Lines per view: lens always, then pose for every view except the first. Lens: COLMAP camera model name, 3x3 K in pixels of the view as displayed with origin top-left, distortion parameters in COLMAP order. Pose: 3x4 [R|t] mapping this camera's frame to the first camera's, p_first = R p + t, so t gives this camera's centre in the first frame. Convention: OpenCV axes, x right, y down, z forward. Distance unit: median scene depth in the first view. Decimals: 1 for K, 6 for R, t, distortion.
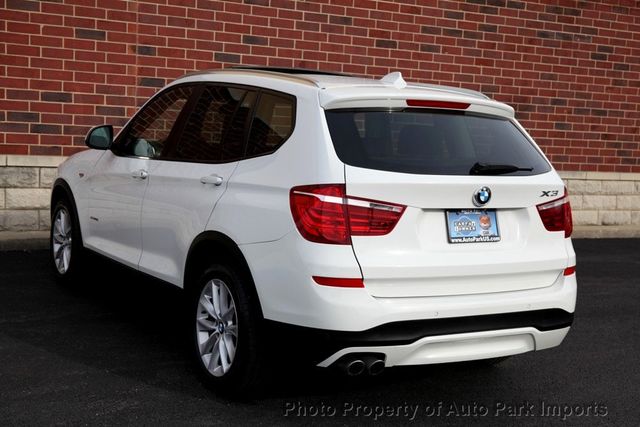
lens RADIAL K [[903.8, 0, 328.3], [0, 903.8, 214.1], [0, 0, 1]] dist [0.040385, 0.103638]
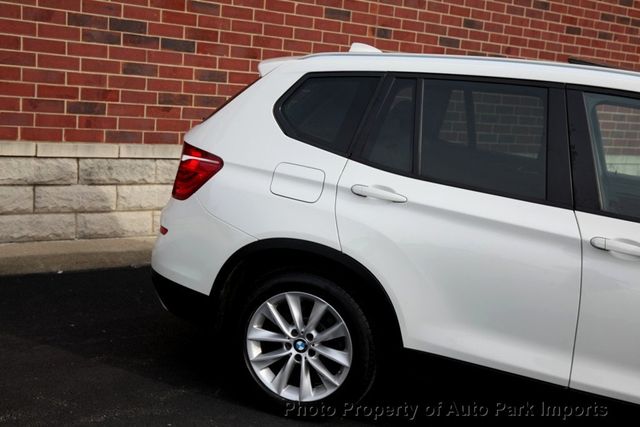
lens RADIAL K [[804.2, 0, 320.0], [0, 804.2, 213.5], [0, 0, 1]] dist [0.018880, 0.064203]
pose [[0.988560, 0.008044, 0.150616, -0.777751], [-0.019077, 0.997226, 0.071948, -0.111256], [-0.149619, -0.073998, 0.985971, 0.380888]]
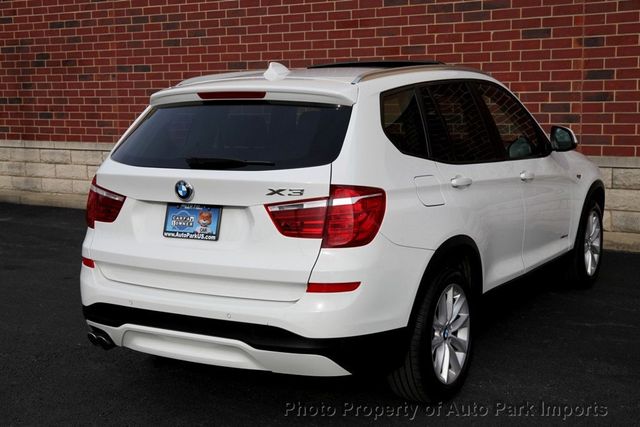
lens RADIAL K [[882.0, 0, 320.0], [0, 882.0, 213.5], [0, 0, 1]] dist [0.037081, 0.070951]
pose [[0.481944, 0.054978, -0.874476, 0.970306], [-0.055474, 0.997942, 0.032167, -0.030744], [0.874444, 0.033008, 0.484002, 0.619480]]
